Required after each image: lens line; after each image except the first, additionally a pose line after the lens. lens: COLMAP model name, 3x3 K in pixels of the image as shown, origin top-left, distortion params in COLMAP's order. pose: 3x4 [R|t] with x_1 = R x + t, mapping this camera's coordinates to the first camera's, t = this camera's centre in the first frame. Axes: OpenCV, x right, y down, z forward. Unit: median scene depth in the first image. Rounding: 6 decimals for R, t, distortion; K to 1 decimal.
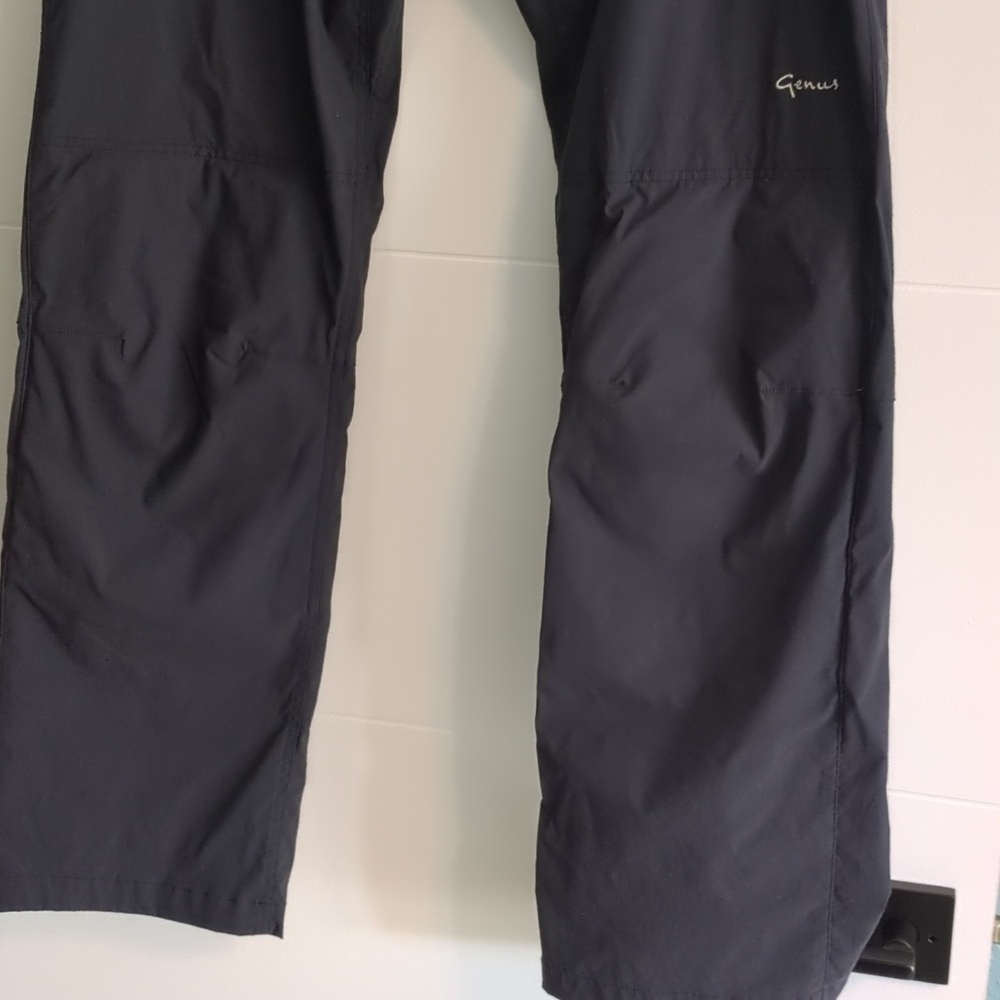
lens RADIAL K [[1858.6, 0, 500.0], [0, 1858.6, 515.8], [0, 0, 1]] dist [0.164427, -0.271217]
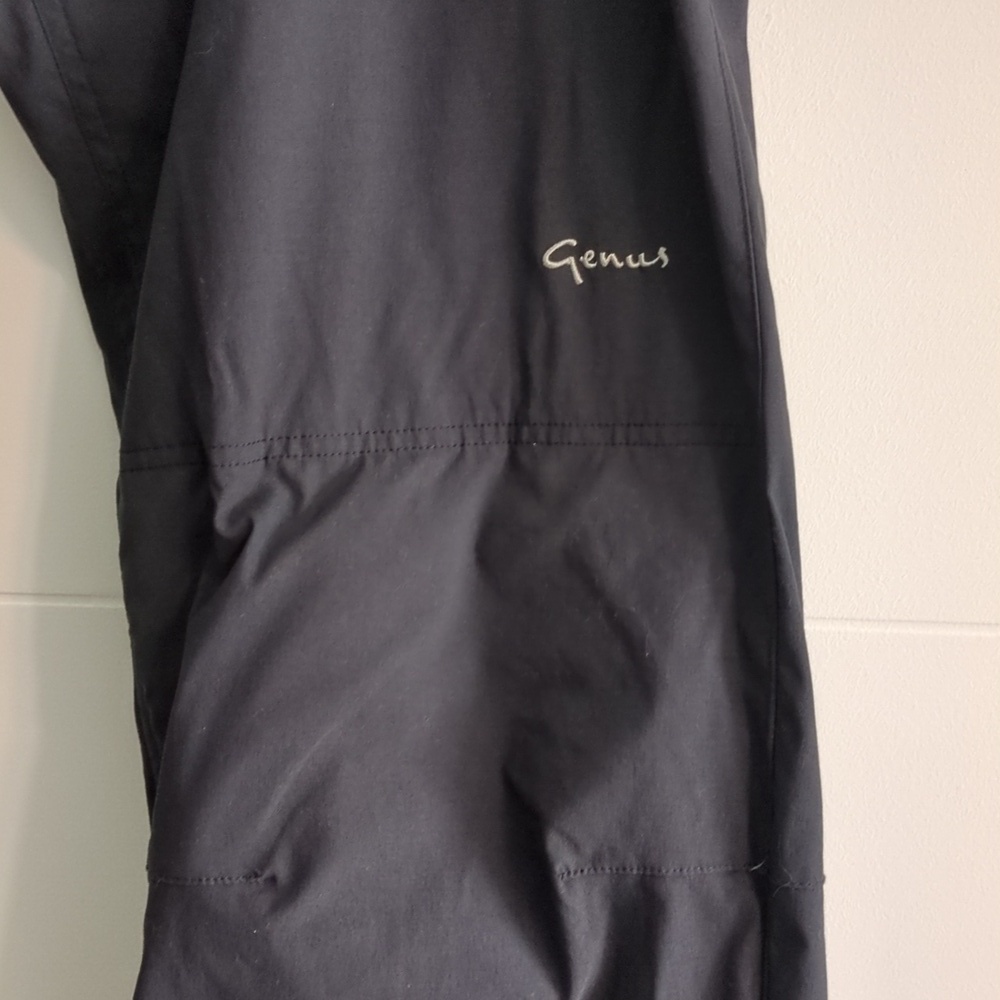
lens RADIAL K [[1885.2, 0, 497.6], [0, 1885.2, 584.0], [0, 0, 1]] dist [0.139789, -0.226407]
pose [[0.982211, -0.055872, 0.179277, 0.039574], [0.063572, 0.997273, -0.037490, -0.124598], [-0.176693, 0.048220, 0.983084, 0.508590]]
